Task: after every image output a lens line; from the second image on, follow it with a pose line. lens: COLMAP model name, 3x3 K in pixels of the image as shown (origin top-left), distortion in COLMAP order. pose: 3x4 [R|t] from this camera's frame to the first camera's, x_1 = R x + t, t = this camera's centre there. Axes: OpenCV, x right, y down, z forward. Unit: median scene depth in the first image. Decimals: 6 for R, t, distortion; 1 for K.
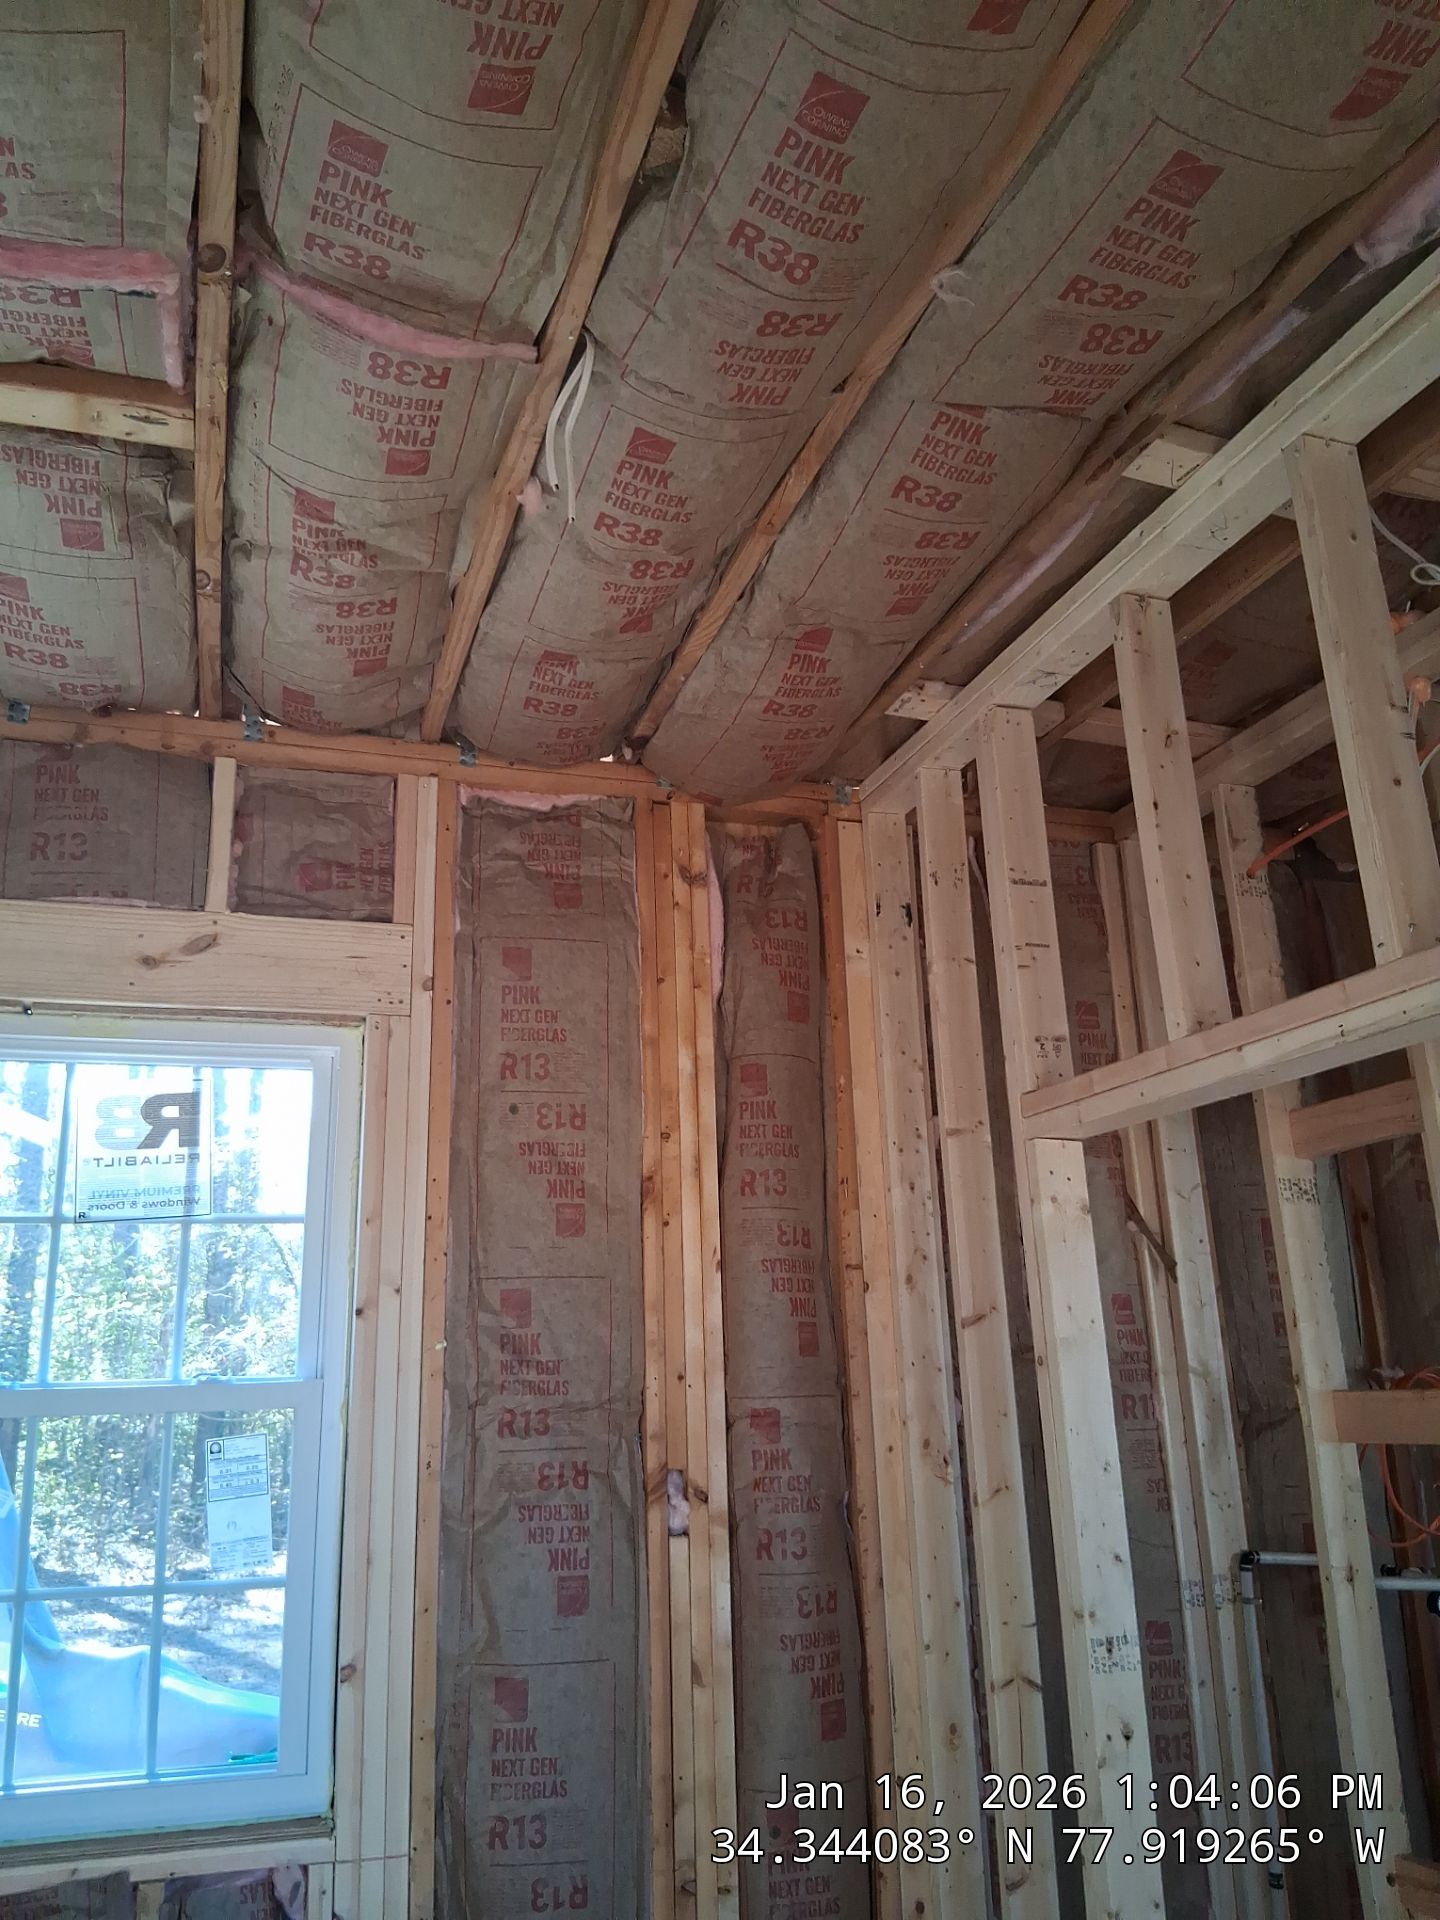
lens RADIAL K [[1460.6, 0, 715.8], [0, 1460.6, 967.3], [0, 0, 1]] dist [0.114247, -0.207863]
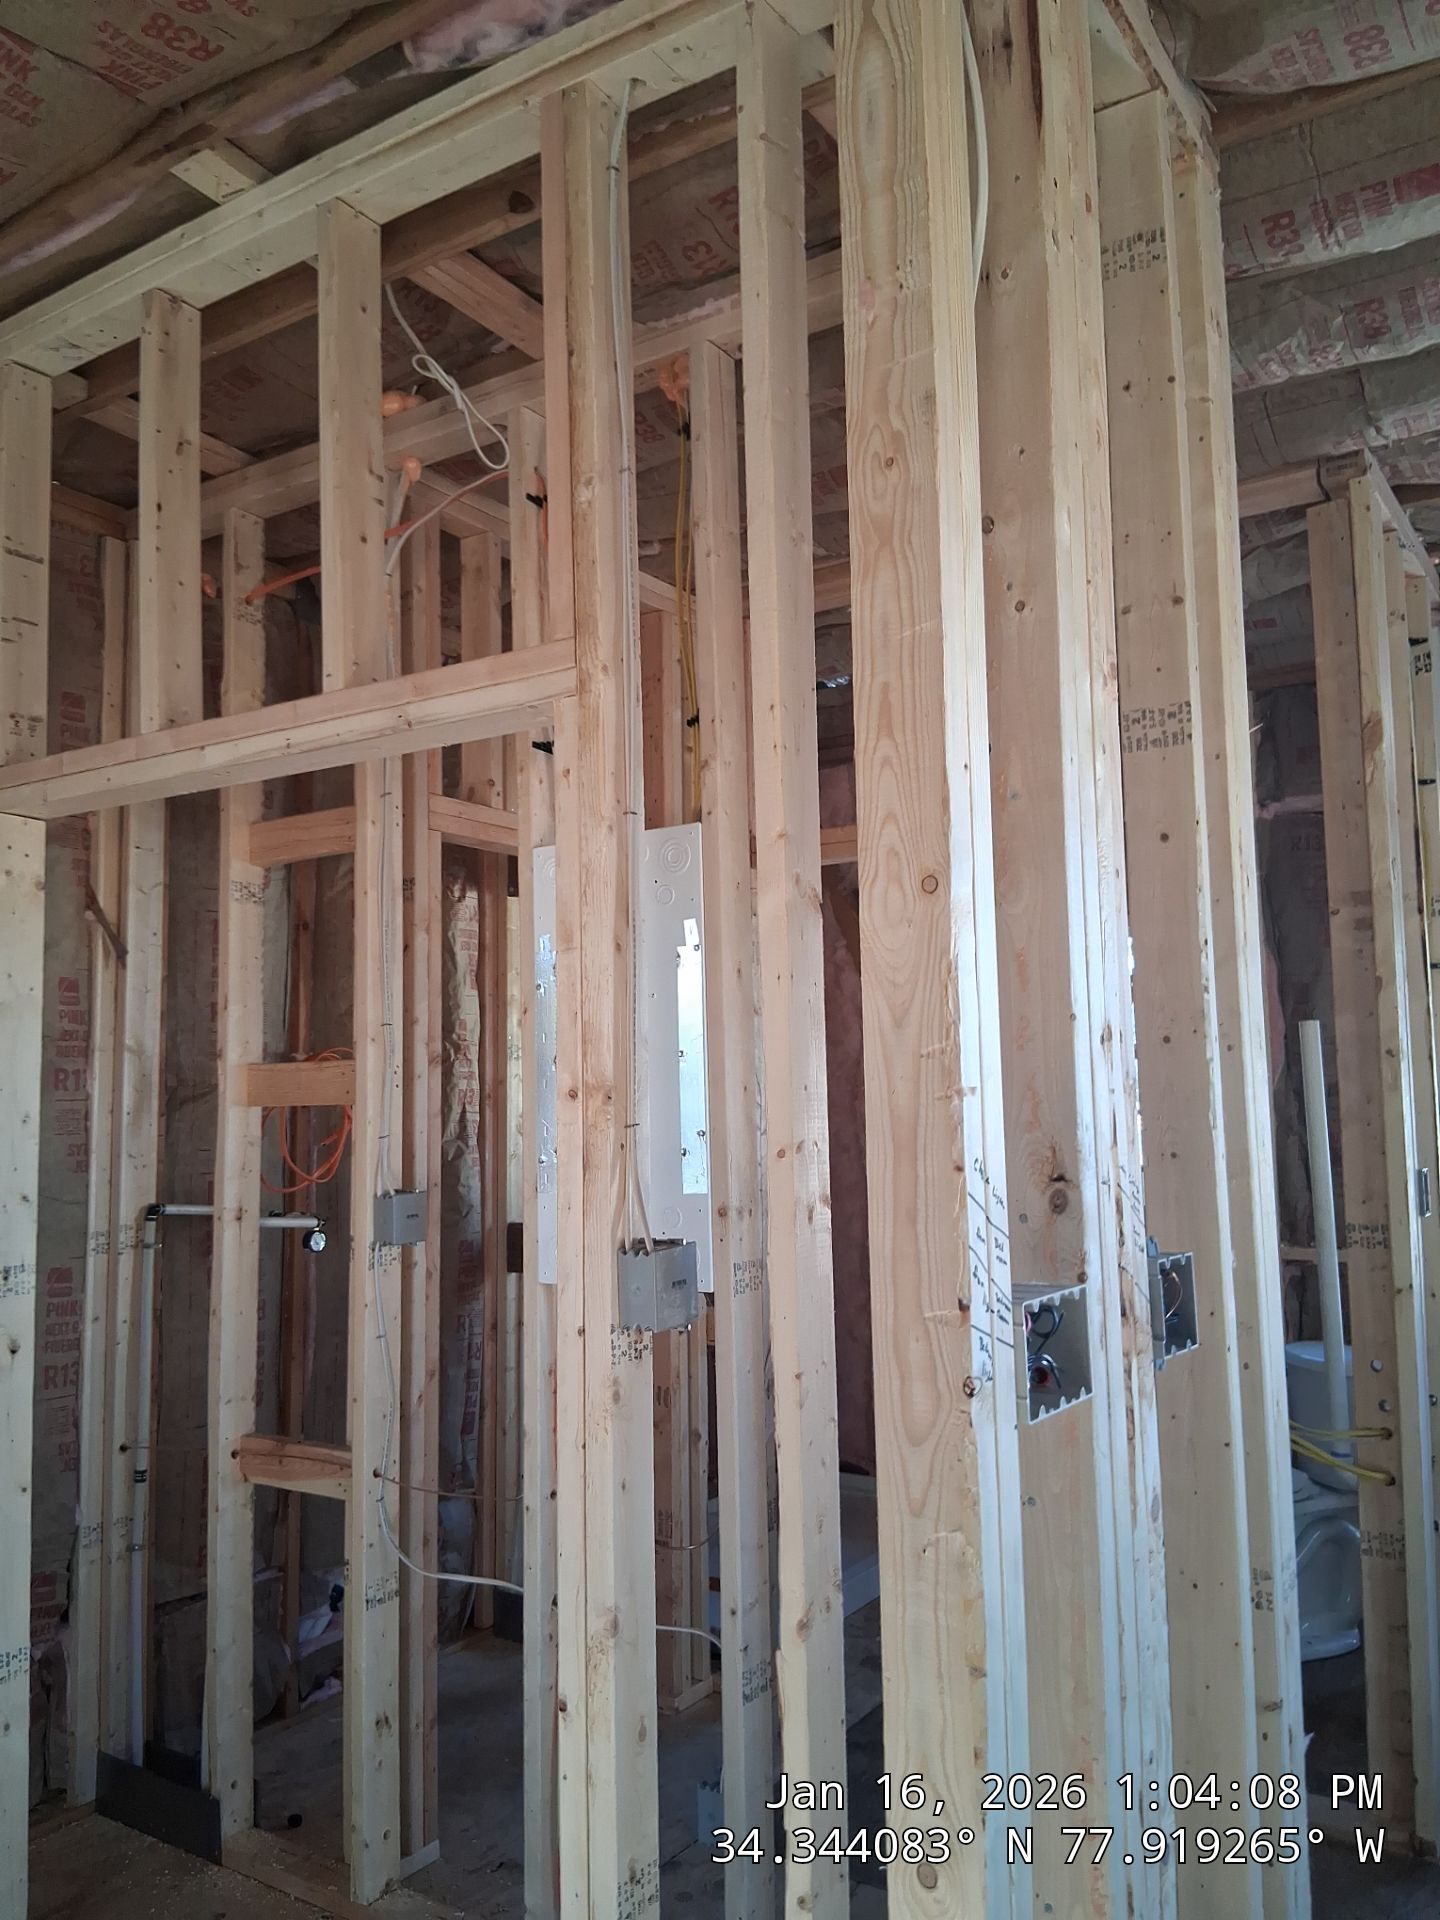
lens RADIAL K [[1483.7, 0, 720.0], [0, 1483.7, 960.0], [0, 0, 1]] dist [0.078952, -0.146899]
pose [[0.789608, 0.077408, 0.608710, -0.007588], [-0.177426, 0.978438, 0.105727, 0.017550], [-0.587401, -0.191484, 0.786317, -0.107202]]
